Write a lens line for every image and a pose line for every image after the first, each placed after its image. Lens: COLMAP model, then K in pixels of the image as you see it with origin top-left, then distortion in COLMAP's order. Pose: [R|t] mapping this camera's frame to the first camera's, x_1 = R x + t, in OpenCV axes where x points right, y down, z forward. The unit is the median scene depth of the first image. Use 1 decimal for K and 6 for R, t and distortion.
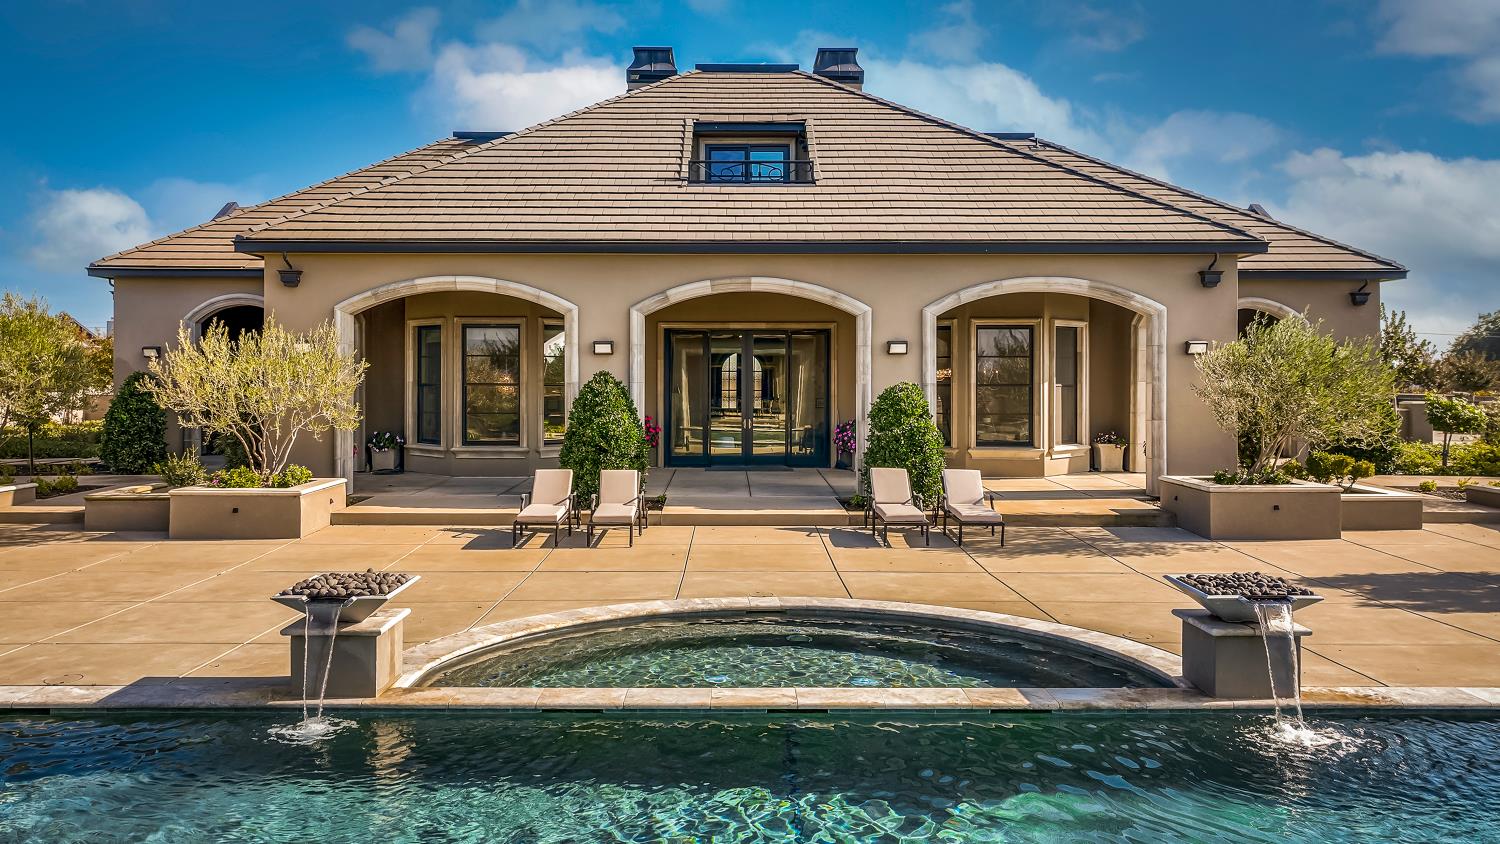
lens RADIAL K [[1117.1, 0, 746.9], [0, 1117.1, 389.5], [0, 0, 1]] dist [0.017766, 0.000021]
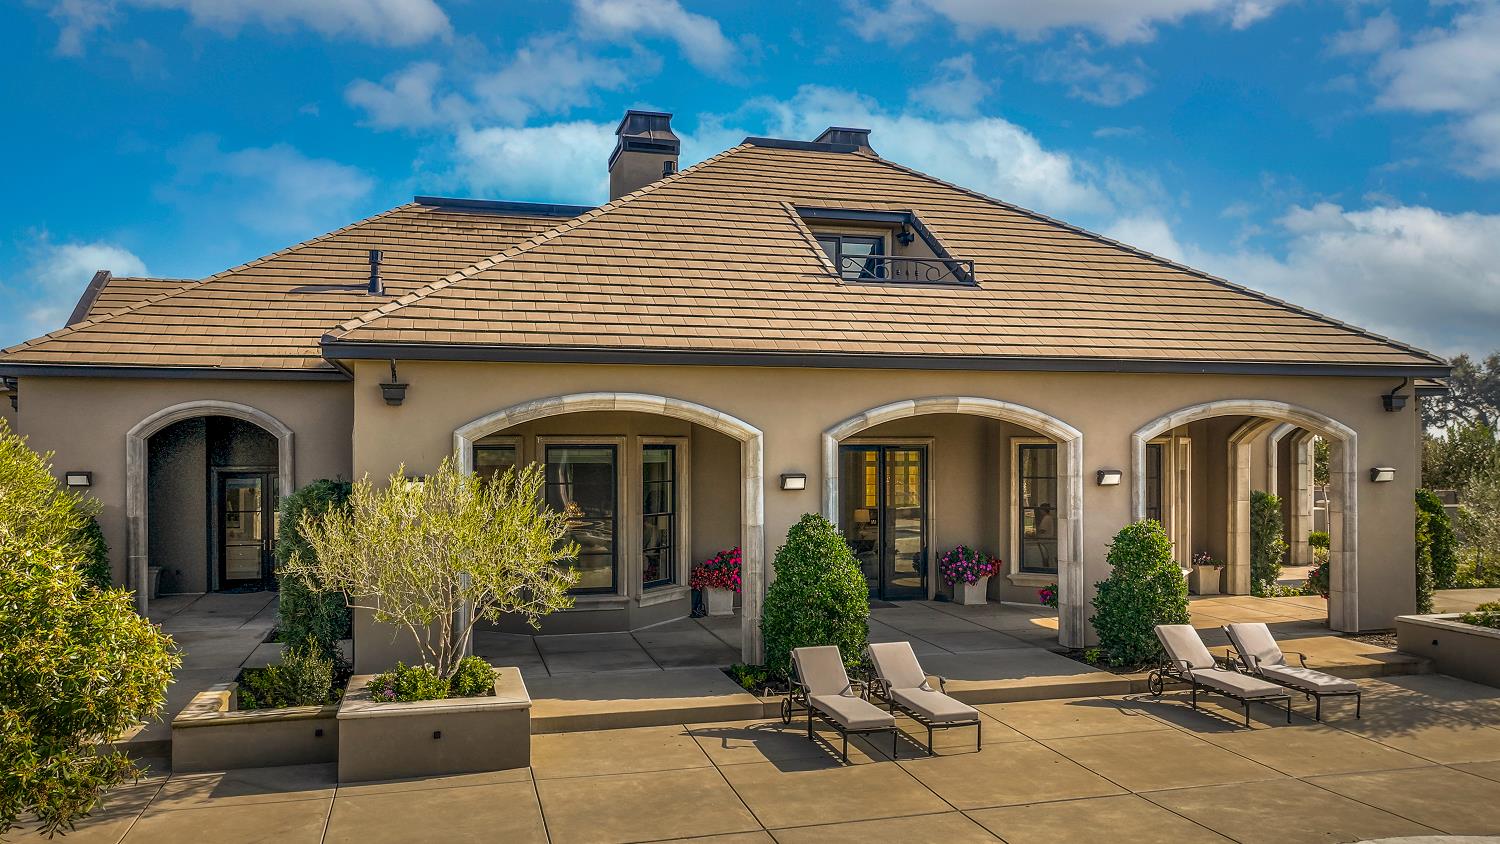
lens RADIAL K [[1124.2, 0, 754.9], [0, 1124.2, 449.1], [0, 0, 1]] dist [0.010498, -0.007655]
pose [[0.964516, -0.003217, 0.264006, -0.370887], [0.006186, 0.999927, -0.010419, -0.052777], [-0.263953, 0.011682, 0.964465, 0.213371]]
